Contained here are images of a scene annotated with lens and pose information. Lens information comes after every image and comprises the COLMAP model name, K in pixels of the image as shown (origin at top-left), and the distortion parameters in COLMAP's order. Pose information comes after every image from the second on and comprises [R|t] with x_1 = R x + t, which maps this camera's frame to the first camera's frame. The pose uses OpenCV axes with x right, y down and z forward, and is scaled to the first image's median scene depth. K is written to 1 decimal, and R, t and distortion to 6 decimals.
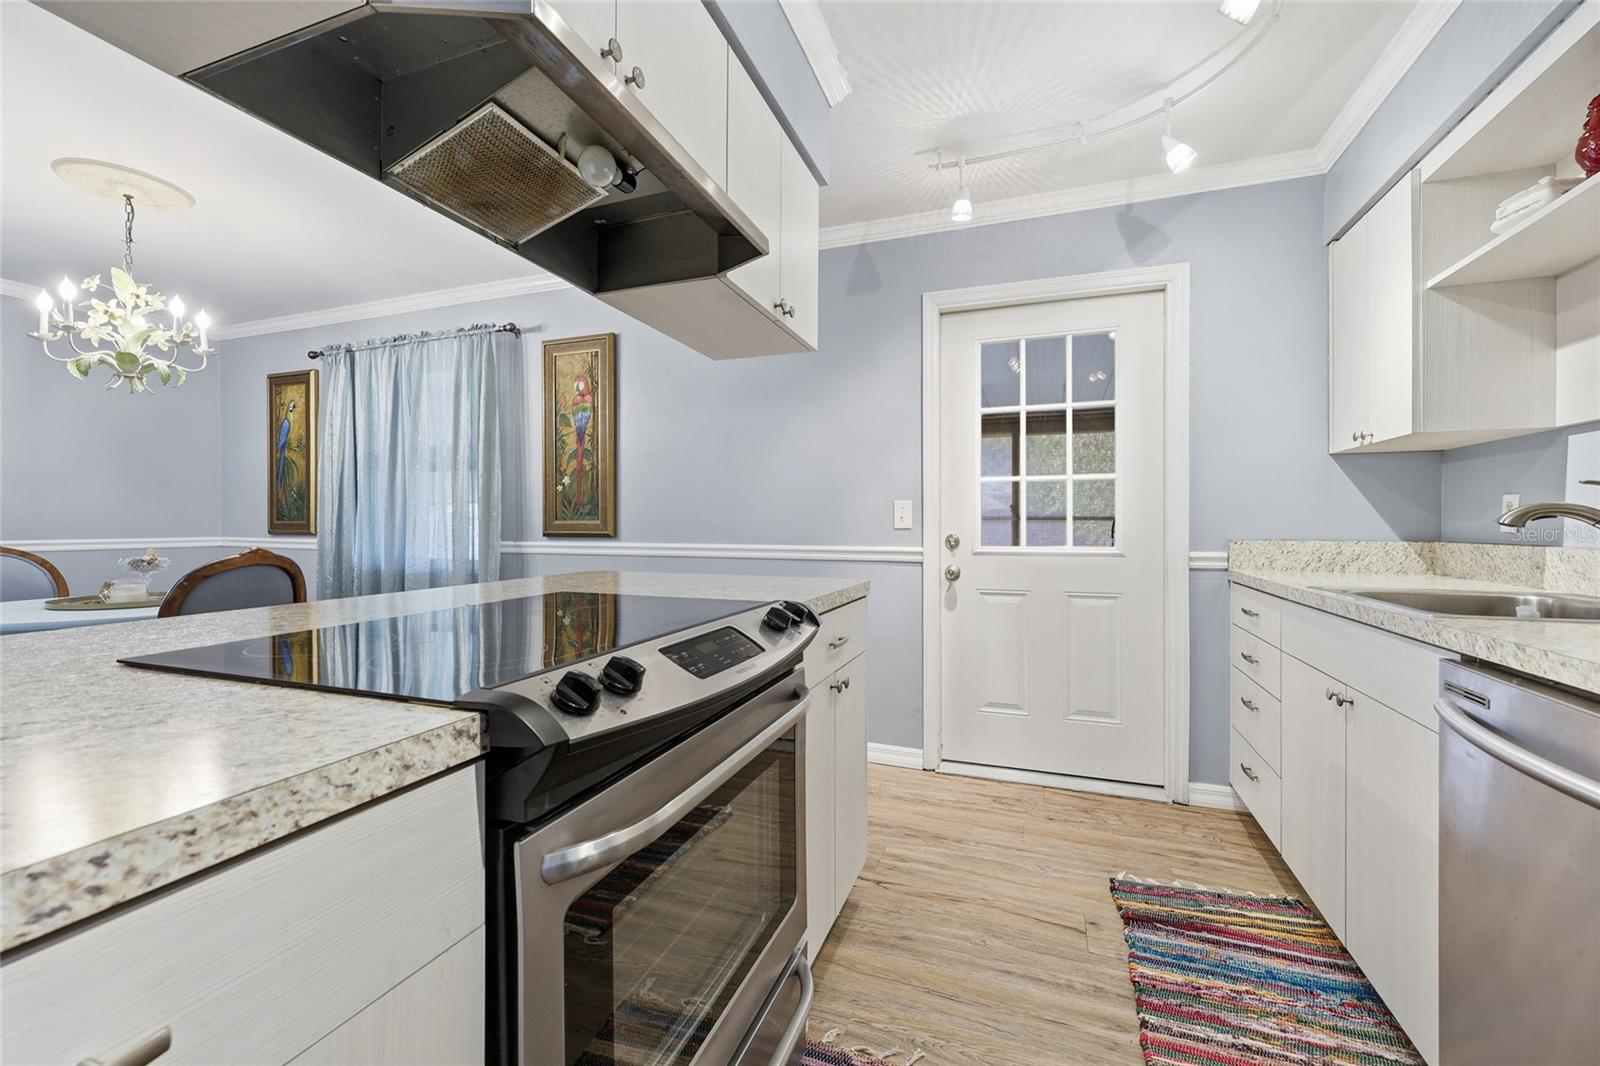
lens RADIAL K [[647.1, 0, 798.9], [0, 647.1, 528.0], [0, 0, 1]] dist [0.001723, 0.000428]
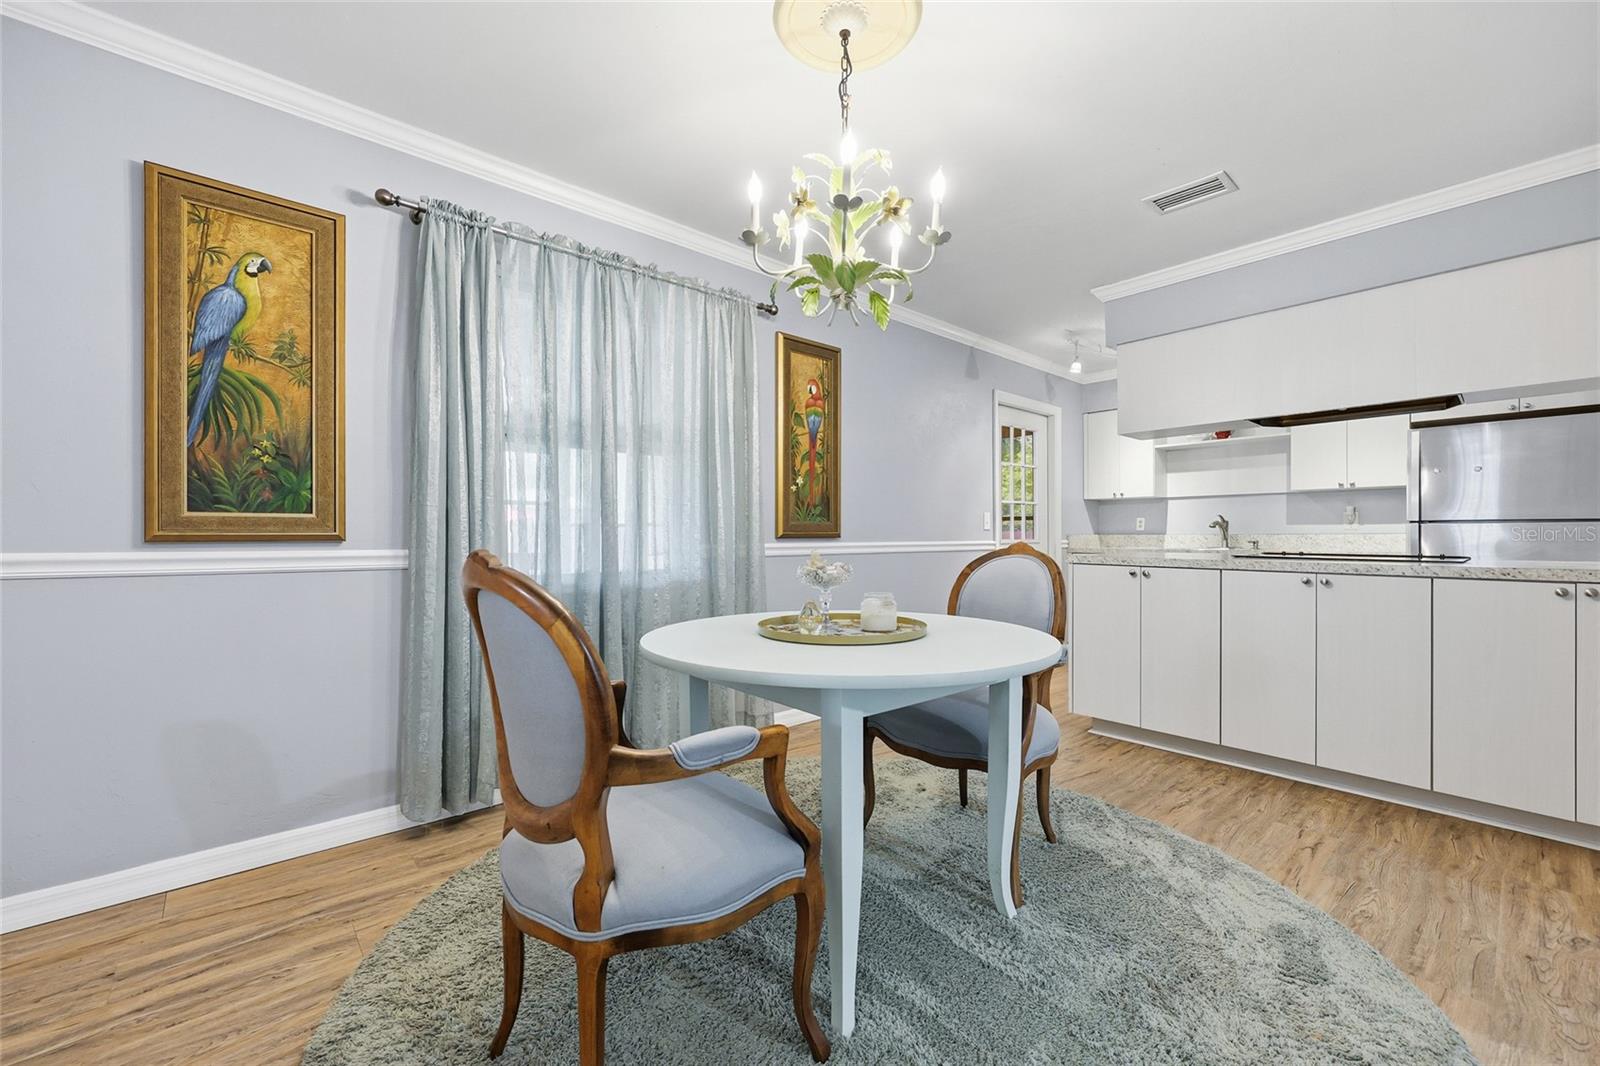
lens RADIAL K [[647.1, 0, 797.8], [0, 647.1, 532.5], [0, 0, 1]] dist [0.001723, 0.000428]
pose [[0.470058, 0.002779, 0.882631, -1.239743], [0.010553, 0.999906, -0.008768, 0.014070], [-0.882572, 0.013436, 0.469985, 0.541582]]
